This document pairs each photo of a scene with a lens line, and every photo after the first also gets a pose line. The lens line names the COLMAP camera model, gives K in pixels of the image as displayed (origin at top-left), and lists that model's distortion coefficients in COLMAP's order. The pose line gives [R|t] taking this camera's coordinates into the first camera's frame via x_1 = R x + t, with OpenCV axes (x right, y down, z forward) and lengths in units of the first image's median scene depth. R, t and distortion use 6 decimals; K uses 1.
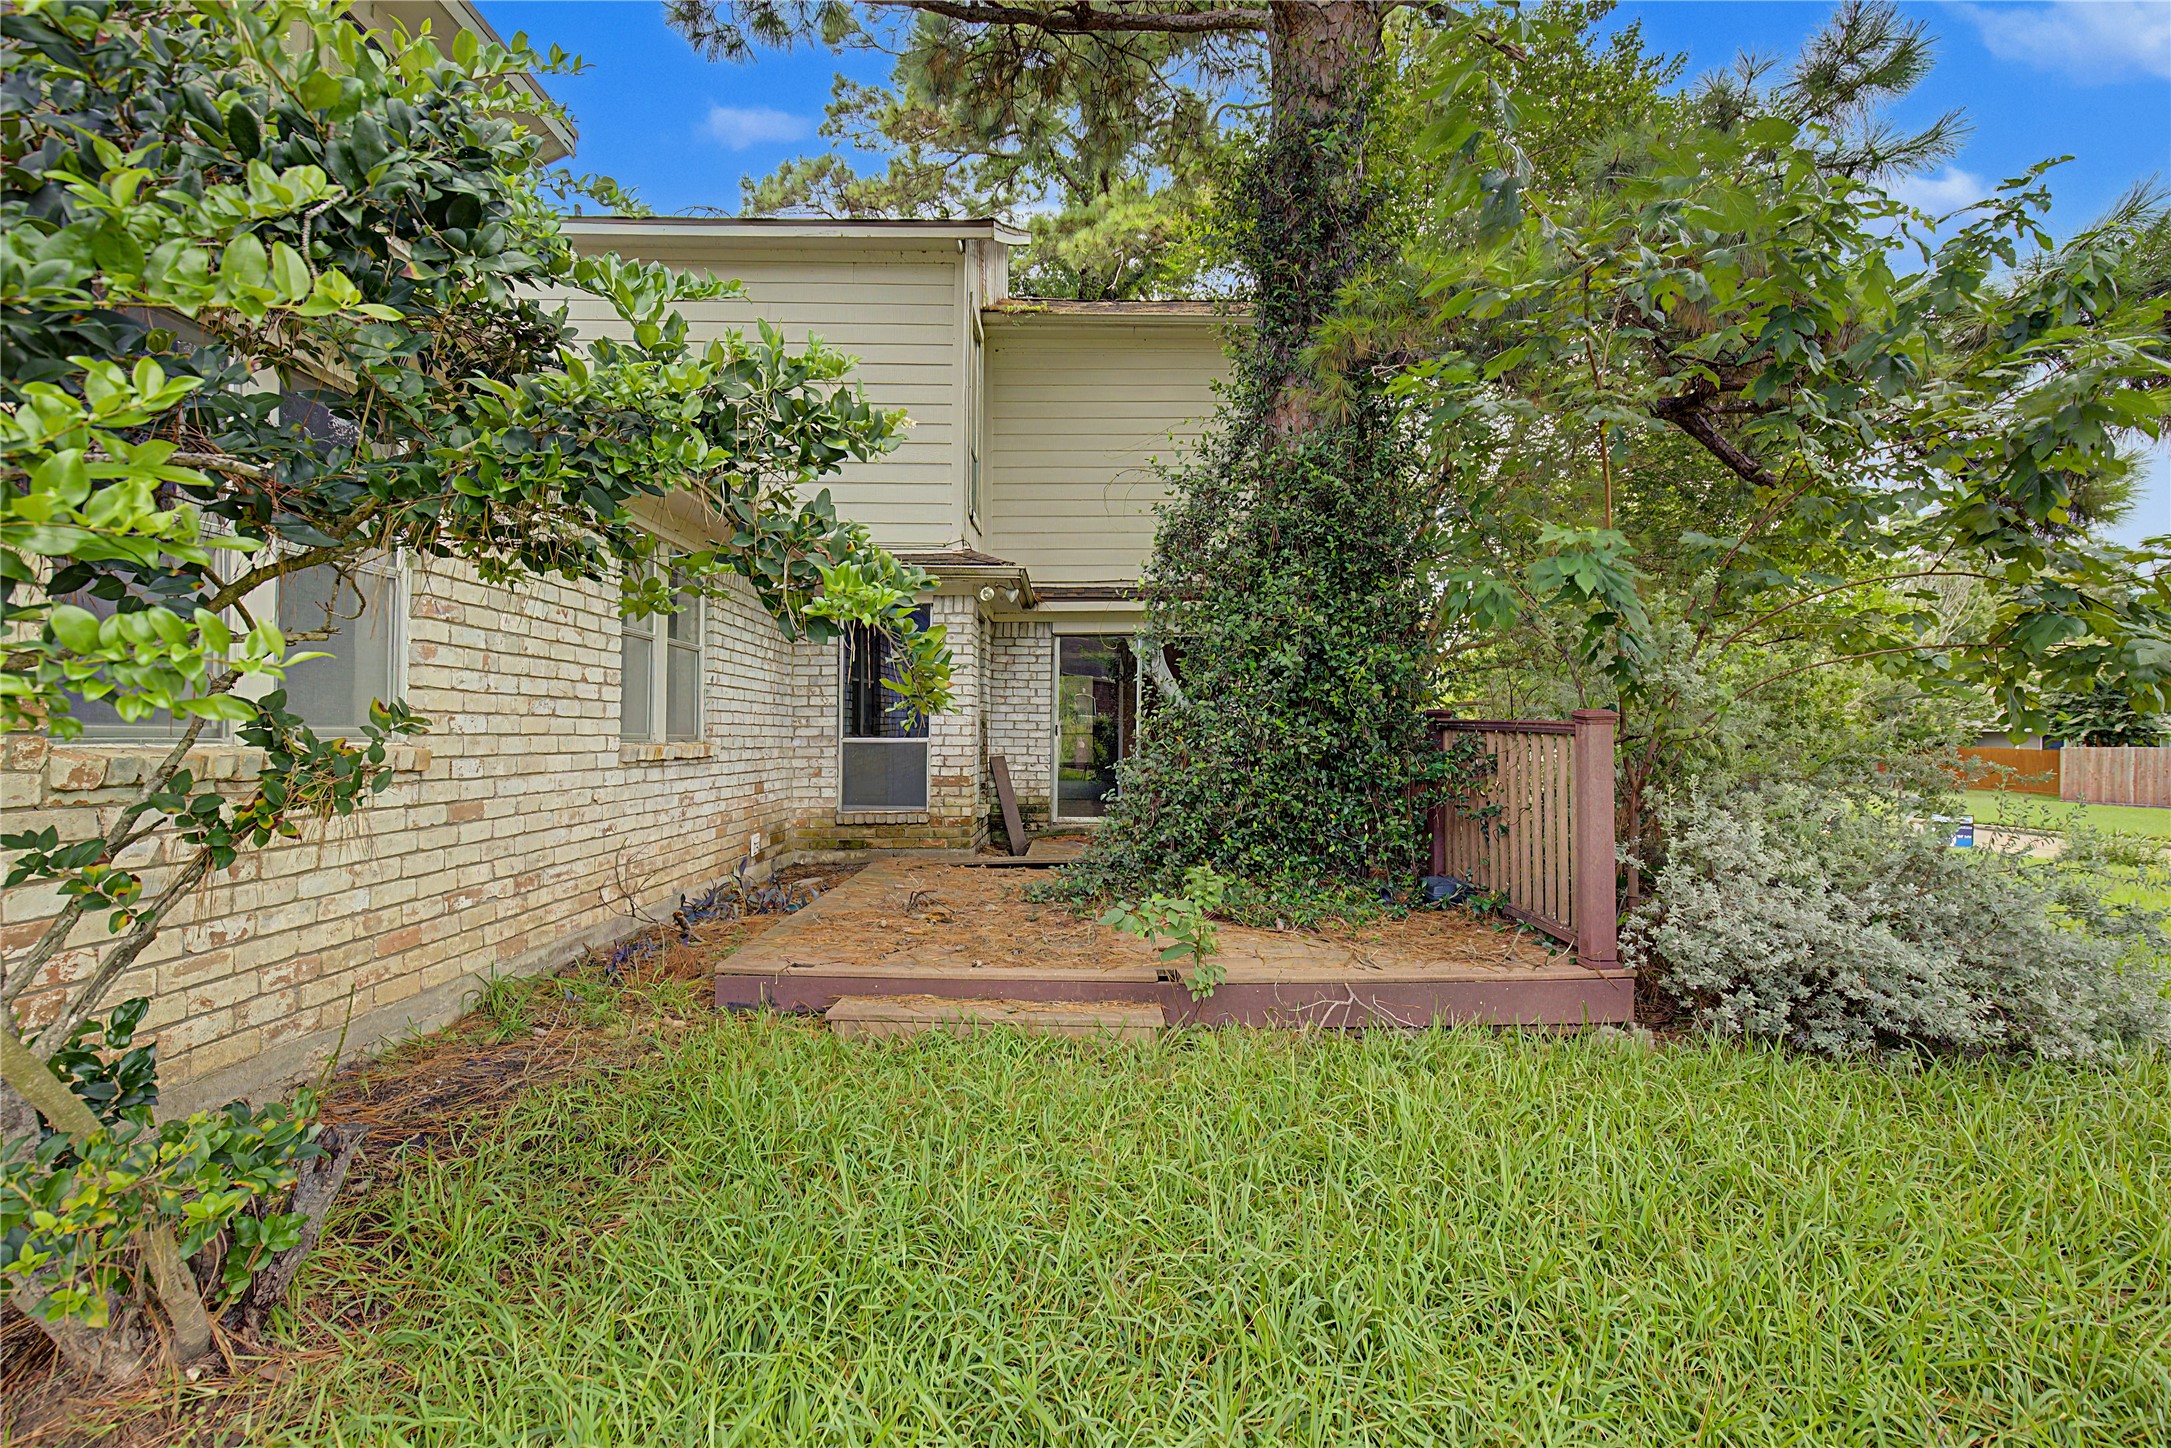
lens RADIAL K [[1035.2, 0, 1091.0], [0, 1035.2, 727.6], [0, 0, 1]] dist [0.001095, 0.000219]
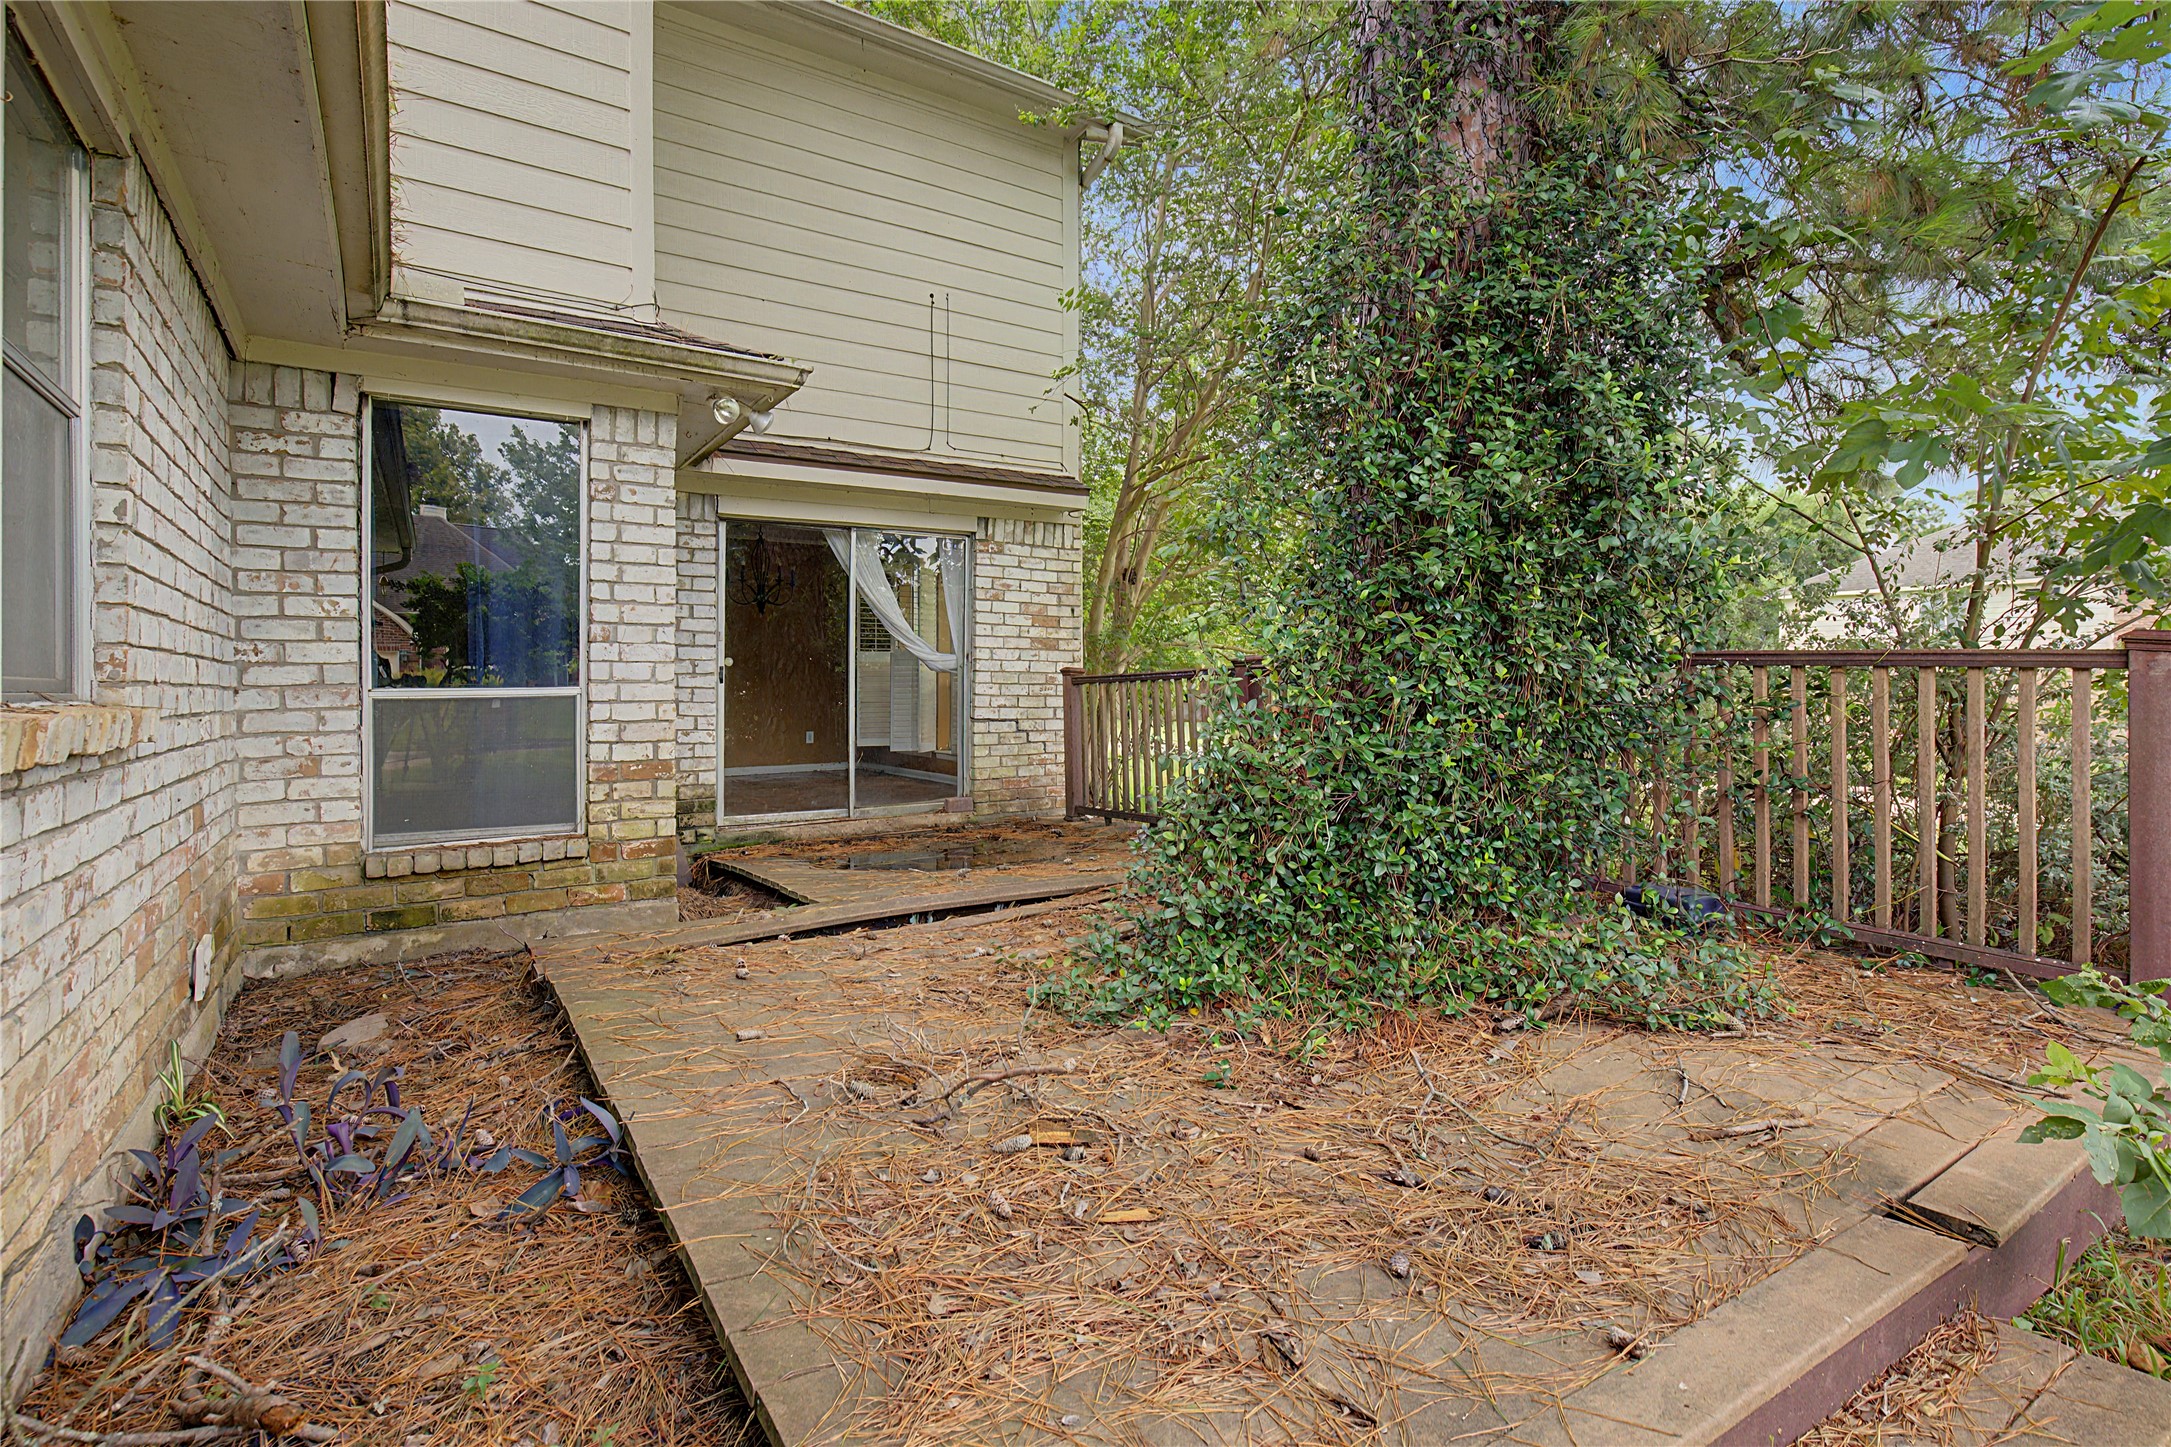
lens RADIAL K [[1035.2, 0, 1084.6], [0, 1035.2, 700.6], [0, 0, 1]] dist [0.001095, 0.000219]
pose [[0.822466, -0.016331, 0.568580, -0.243128], [0.005509, 0.999770, 0.020746, 0.007467], [-0.568788, -0.013931, 0.822366, 0.446775]]
